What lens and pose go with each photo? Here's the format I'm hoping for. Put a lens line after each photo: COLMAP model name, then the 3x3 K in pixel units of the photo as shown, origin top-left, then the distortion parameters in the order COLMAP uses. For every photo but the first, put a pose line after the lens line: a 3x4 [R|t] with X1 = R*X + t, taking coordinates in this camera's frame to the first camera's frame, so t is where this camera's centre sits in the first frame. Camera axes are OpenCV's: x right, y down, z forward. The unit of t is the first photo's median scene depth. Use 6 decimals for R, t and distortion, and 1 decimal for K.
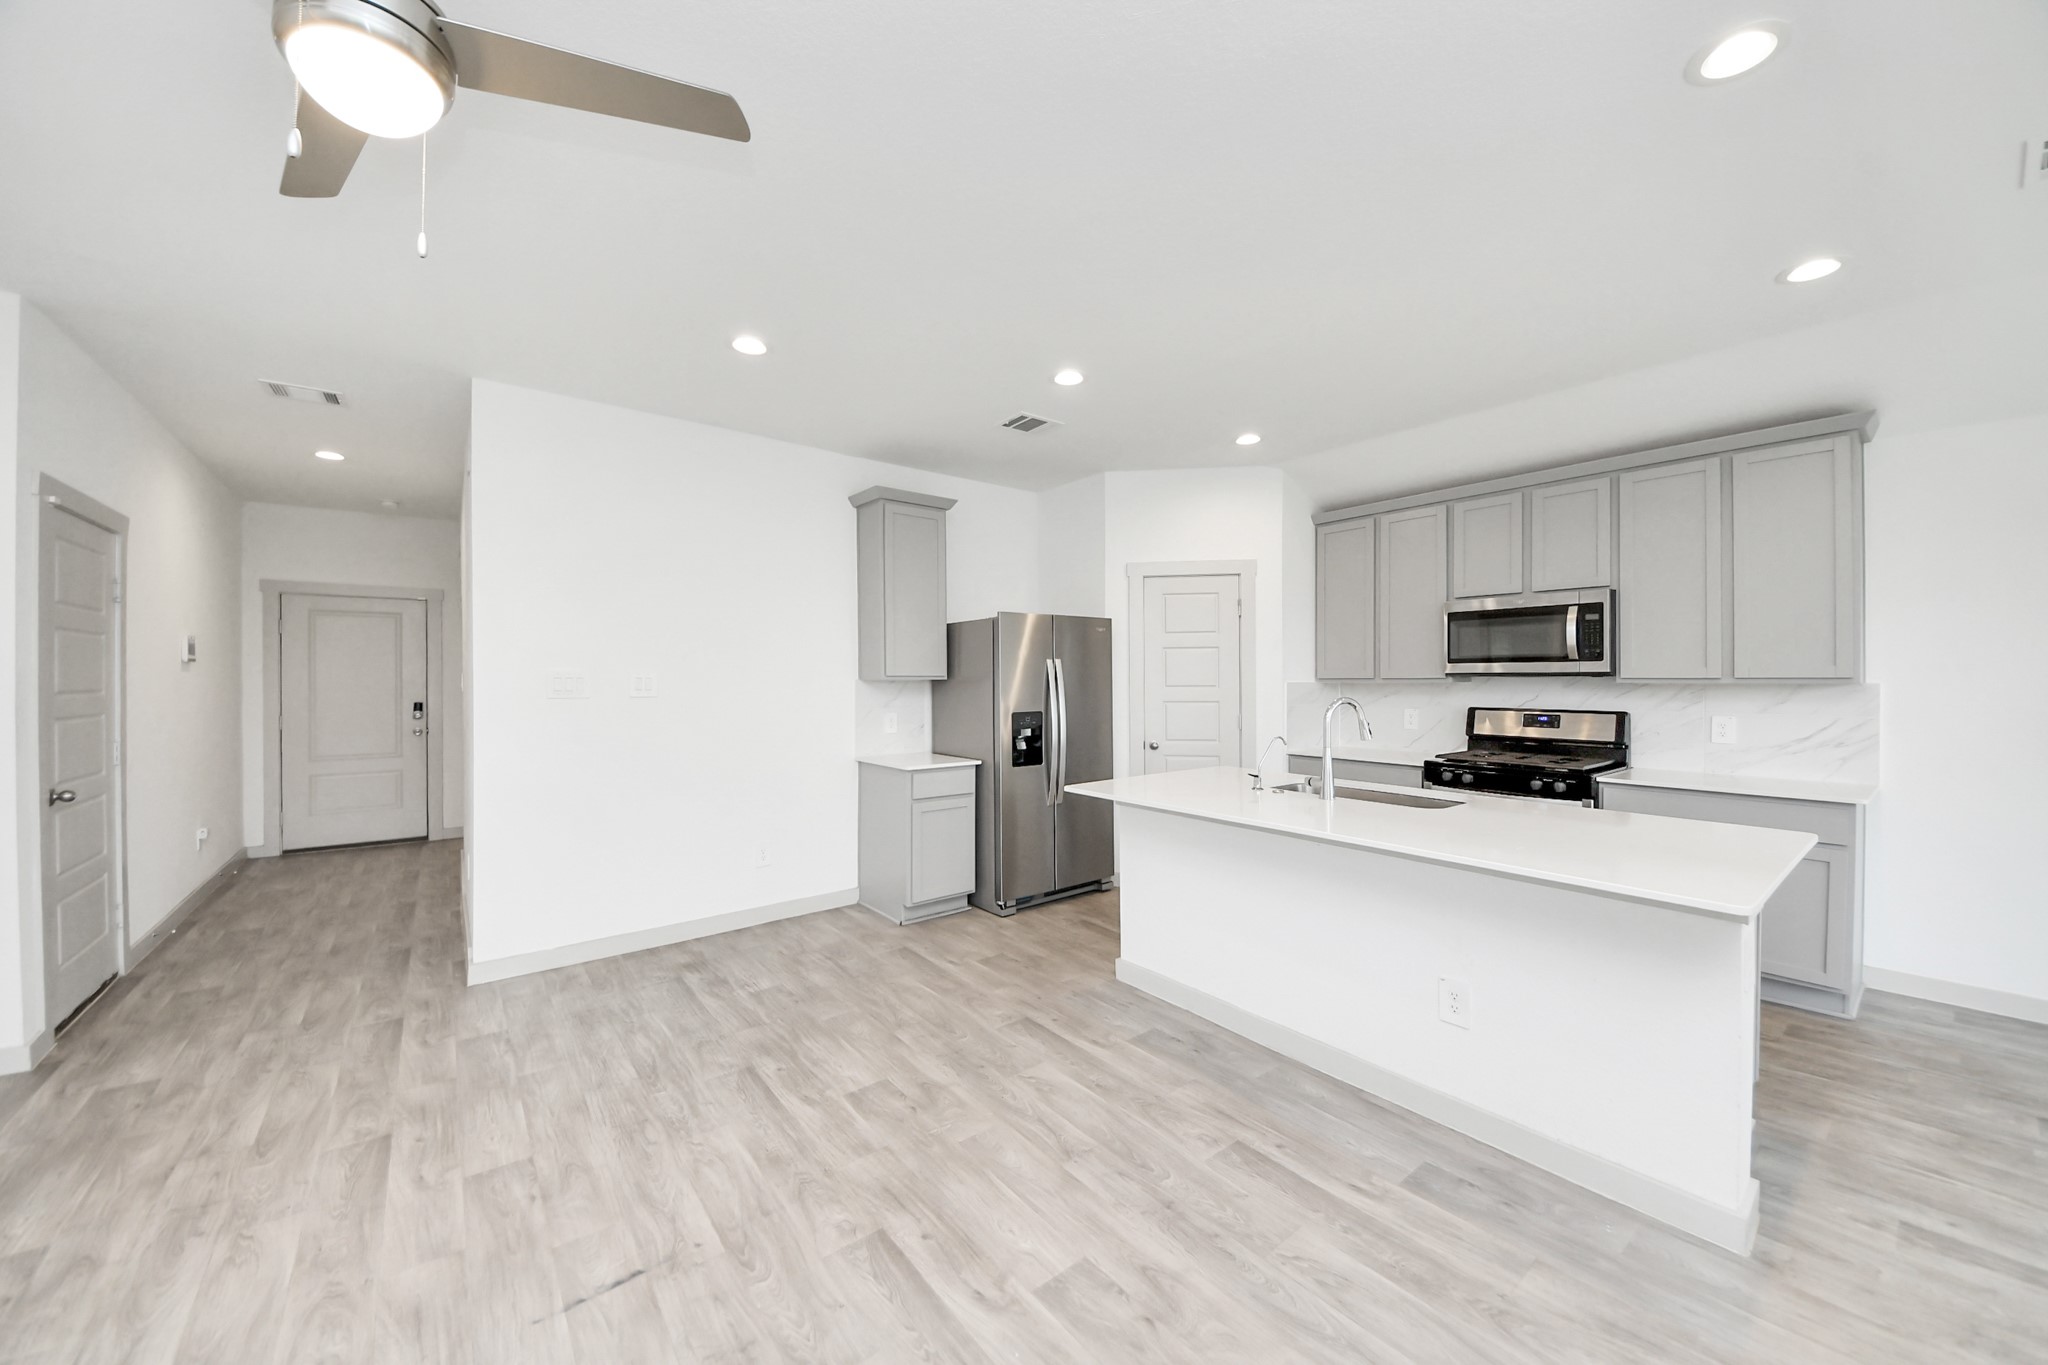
lens RADIAL K [[738.1, 0, 1015.3], [0, 738.1, 675.8], [0, 0, 1]] dist [0.001394, -0.006294]
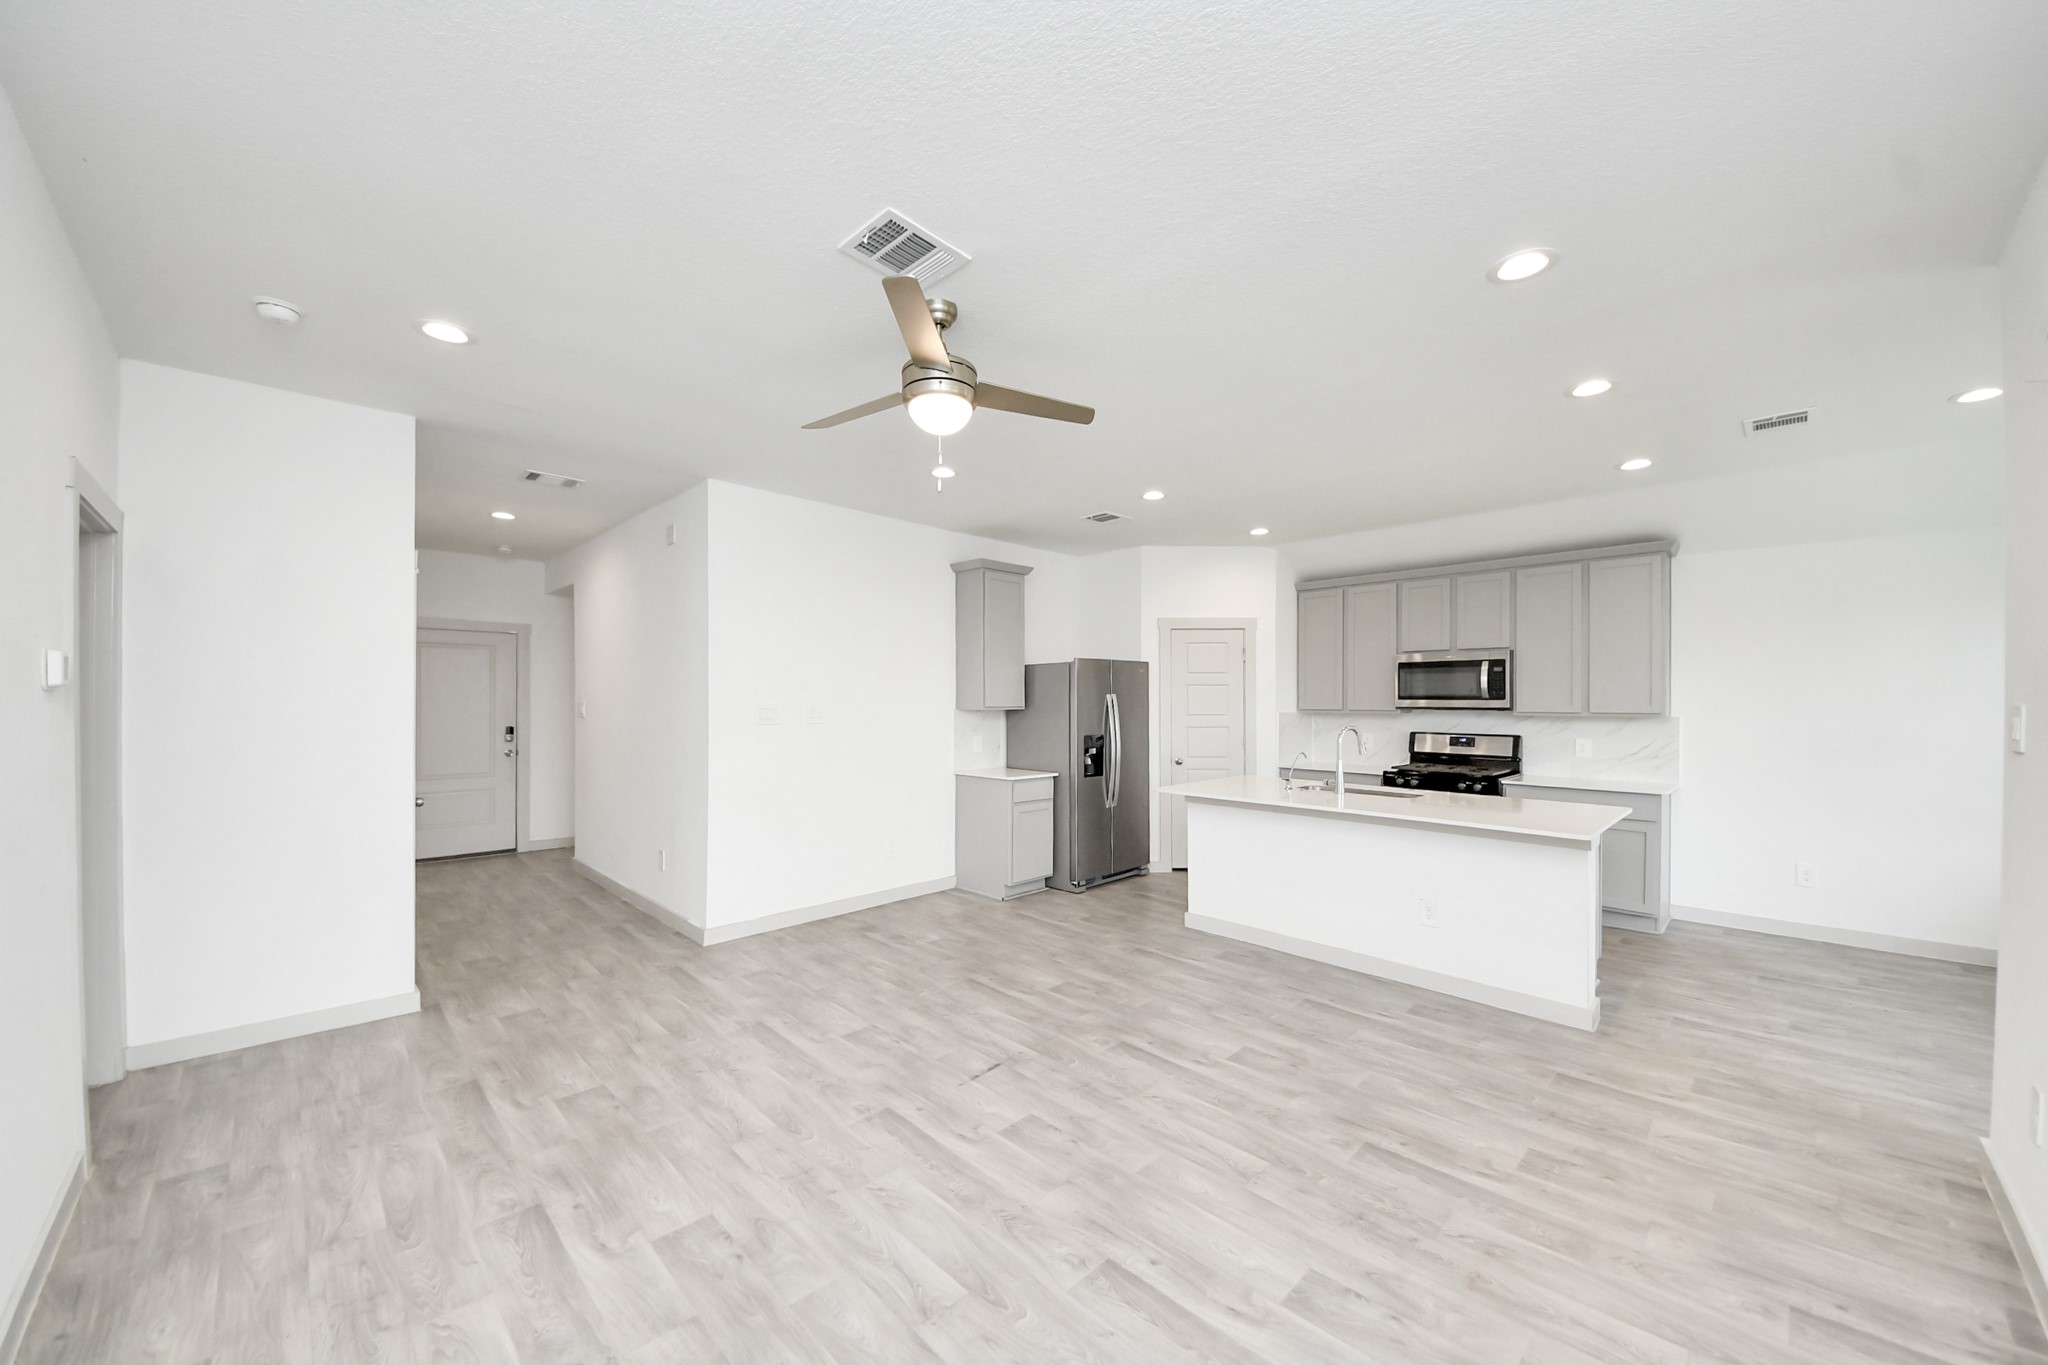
lens RADIAL K [[751.2, 0, 1019.0], [0, 751.2, 692.2], [0, 0, 1]] dist [0.011011, -0.005592]
pose [[0.993008, 0.007218, 0.117824, -0.334910], [-0.006174, 0.999938, -0.009230, -0.016499], [-0.117883, 0.008438, 0.992992, -0.367718]]
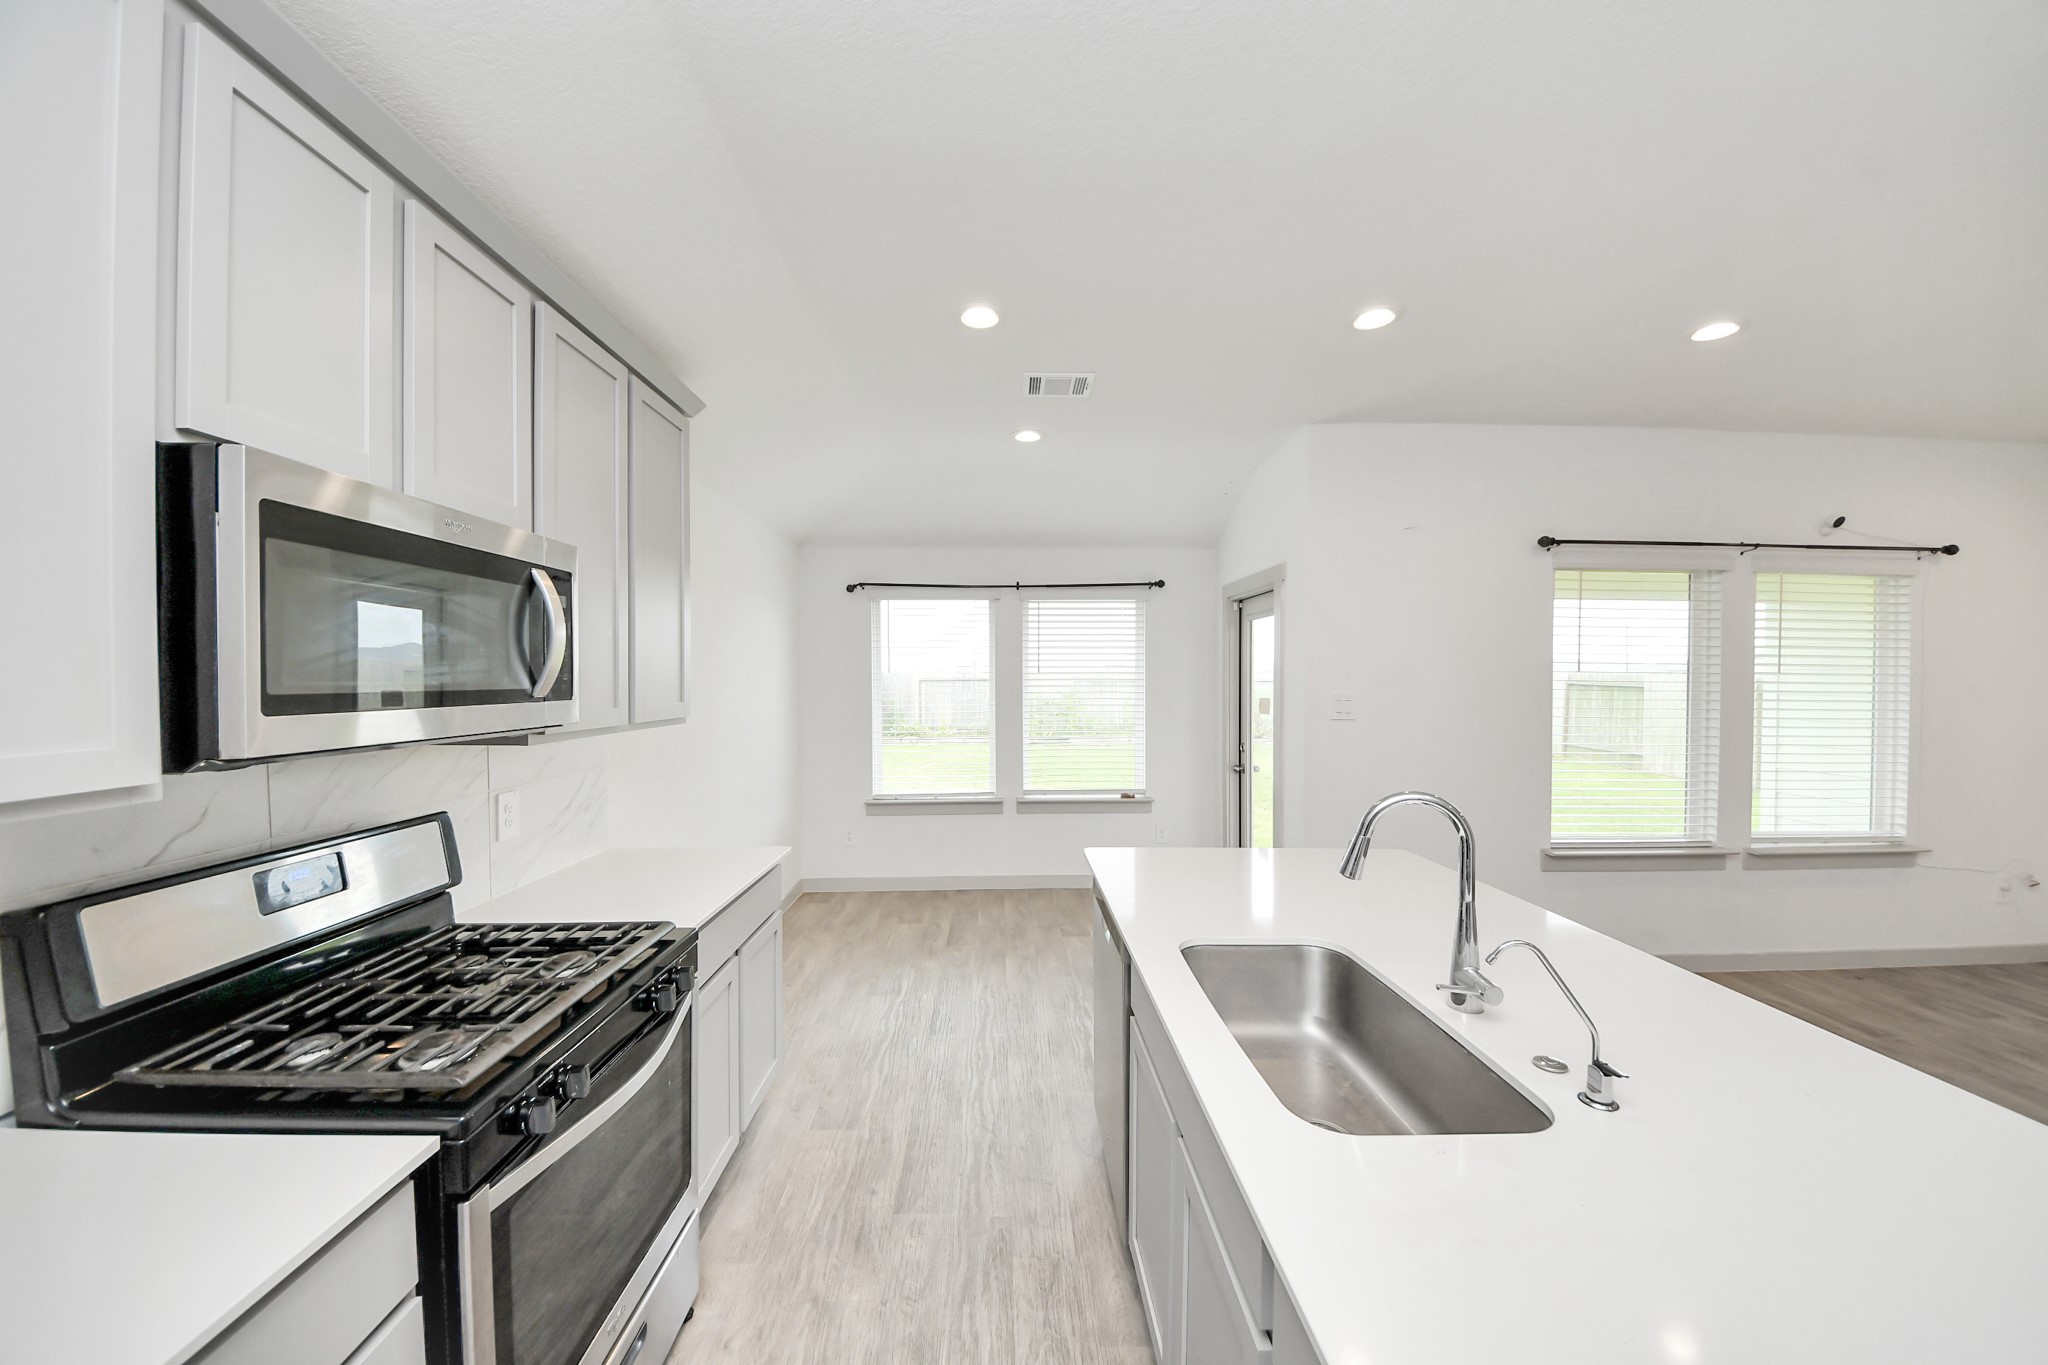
lens RADIAL K [[702.9, 0, 1020.3], [0, 702.9, 690.2], [0, 0, 1]] dist [-0.010599, -0.000114]
pose [[-0.806610, -0.006267, 0.591051, 0.312418], [0.002119, 0.999907, 0.013495, -0.033476], [-0.591081, 0.012138, -0.806521, 1.246720]]
